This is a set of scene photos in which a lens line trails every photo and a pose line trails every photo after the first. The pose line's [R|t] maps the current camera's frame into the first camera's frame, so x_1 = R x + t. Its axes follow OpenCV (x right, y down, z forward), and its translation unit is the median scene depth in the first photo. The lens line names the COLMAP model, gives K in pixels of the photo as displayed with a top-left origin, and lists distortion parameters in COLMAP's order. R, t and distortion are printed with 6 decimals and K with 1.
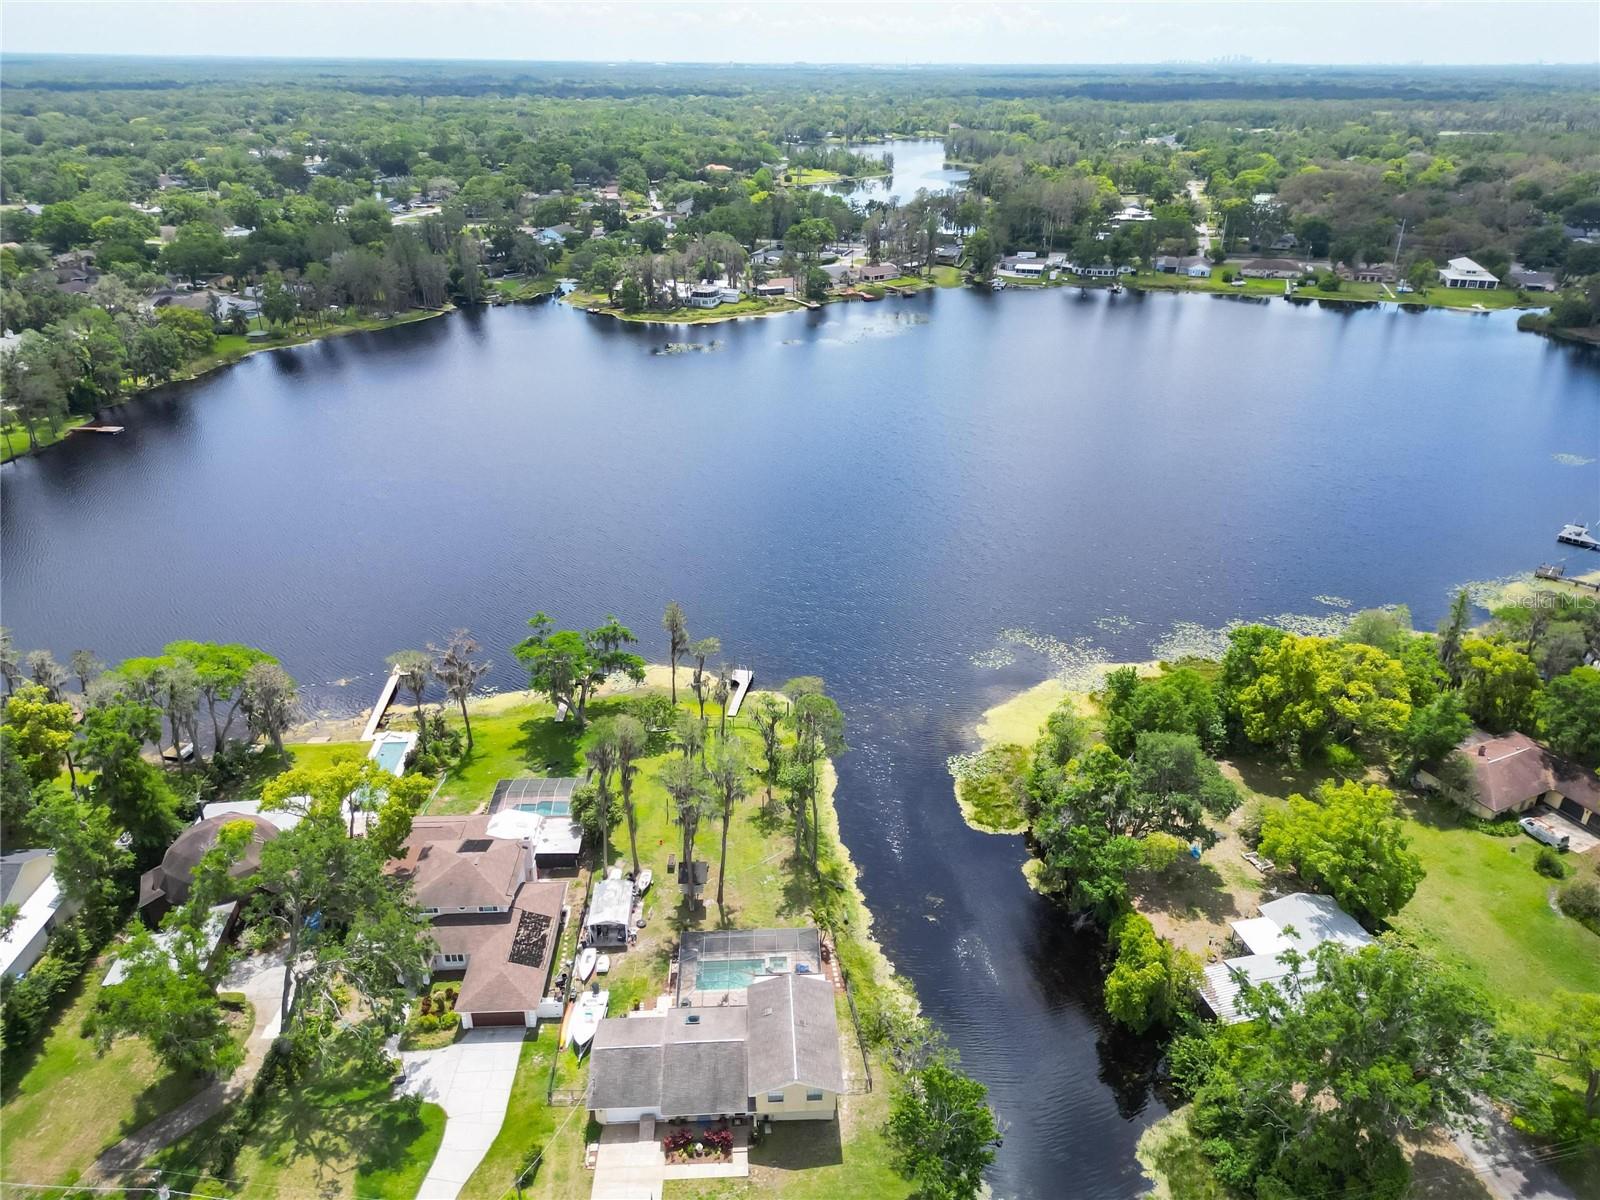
lens RADIAL K [[1119.3, 0, 802.2], [0, 1119.3, 603.2], [0, 0, 1]] dist [0.080002, -0.081661]
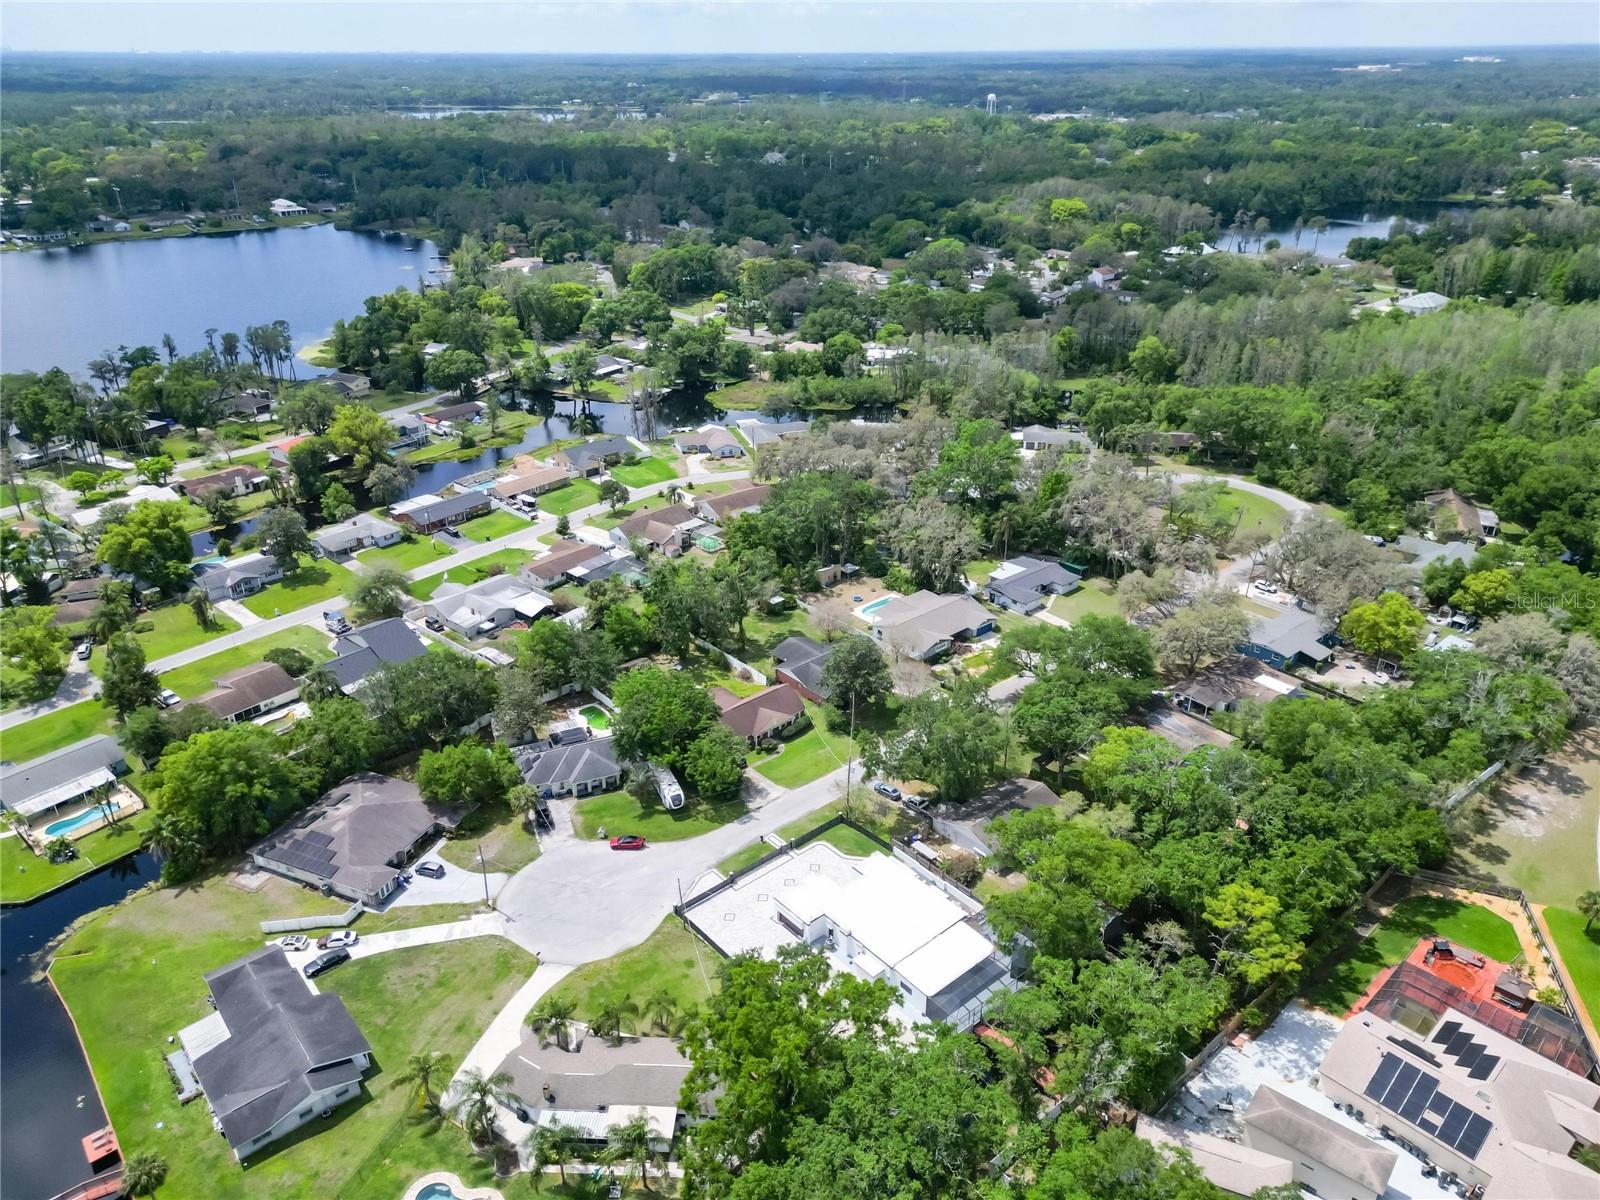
lens RADIAL K [[1119.3, 0, 802.2], [0, 1119.3, 603.2], [0, 0, 1]] dist [0.080002, -0.081661]
pose [[0.526663, -0.383041, 0.758885, -0.493207], [0.375288, 0.905788, 0.196741, 0.185675], [-0.762748, 0.181184, 0.620796, -0.490621]]
